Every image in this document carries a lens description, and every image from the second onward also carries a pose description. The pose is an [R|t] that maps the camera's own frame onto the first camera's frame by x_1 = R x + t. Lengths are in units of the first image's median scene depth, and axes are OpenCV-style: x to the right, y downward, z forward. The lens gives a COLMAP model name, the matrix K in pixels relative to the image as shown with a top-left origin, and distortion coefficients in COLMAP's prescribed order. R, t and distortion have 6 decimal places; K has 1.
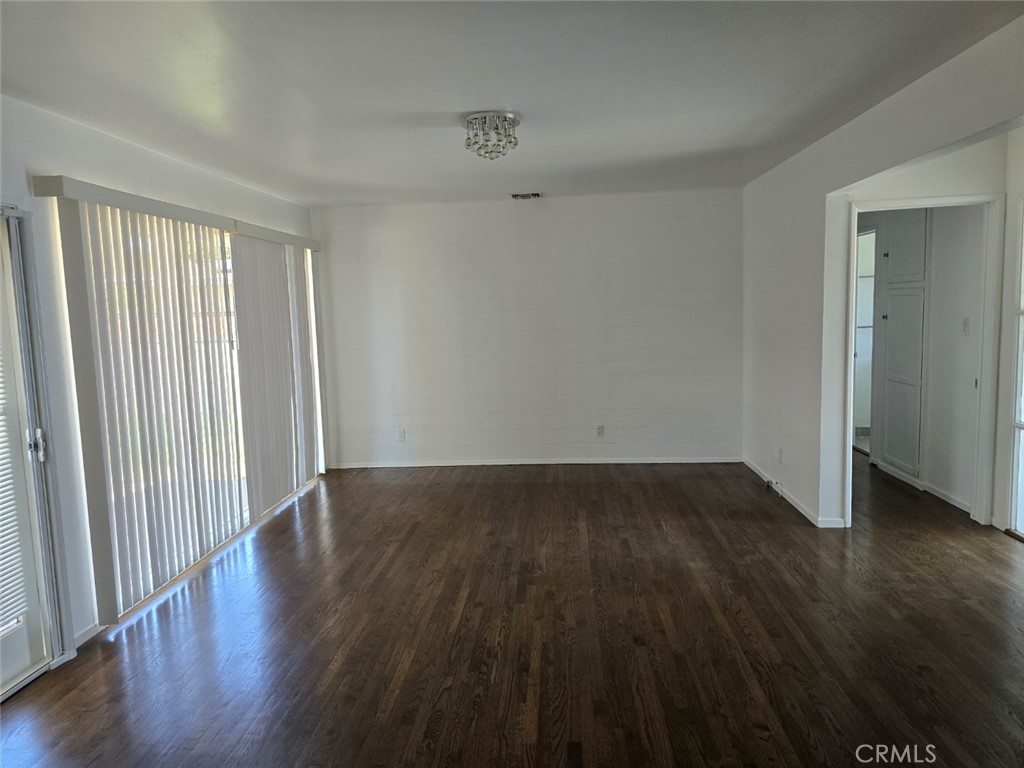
lens RADIAL K [[688.5, 0, 506.3], [0, 688.5, 380.7], [0, 0, 1]] dist [0.087342, -0.071986]
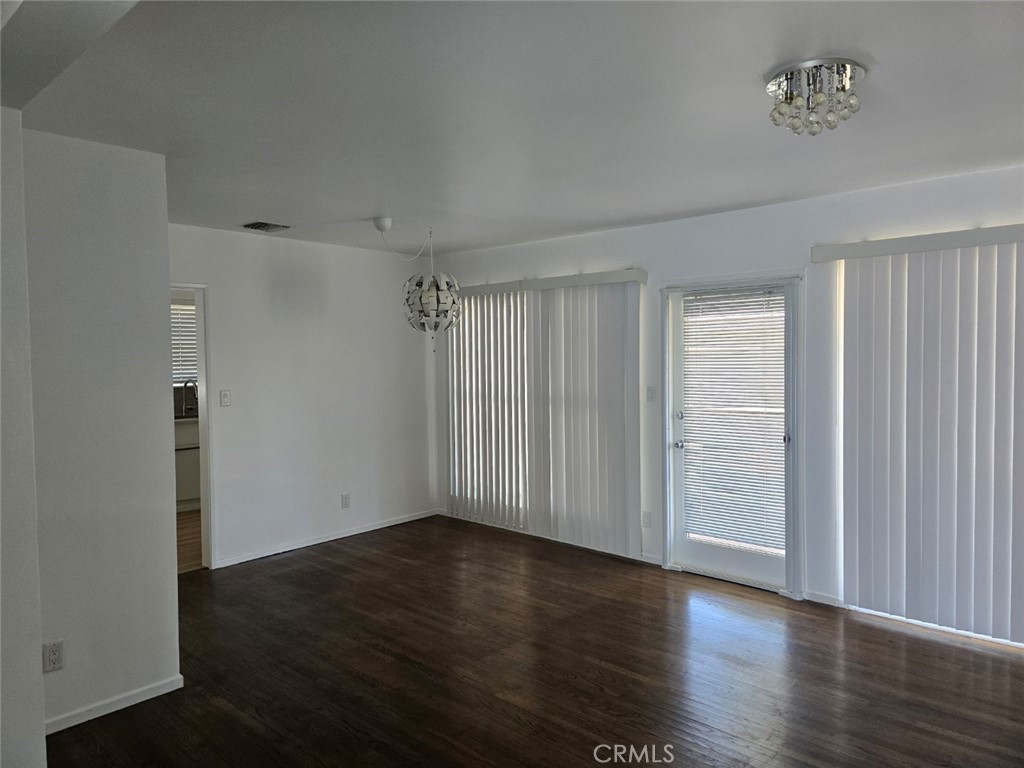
lens RADIAL K [[688.5, 0, 506.3], [0, 688.5, 380.7], [0, 0, 1]] dist [0.087342, -0.071986]
pose [[-0.613210, 0.068547, -0.786940, 0.735097], [-0.056871, 0.989811, 0.130534, -0.165830], [0.787870, 0.124799, -0.603064, 1.264356]]
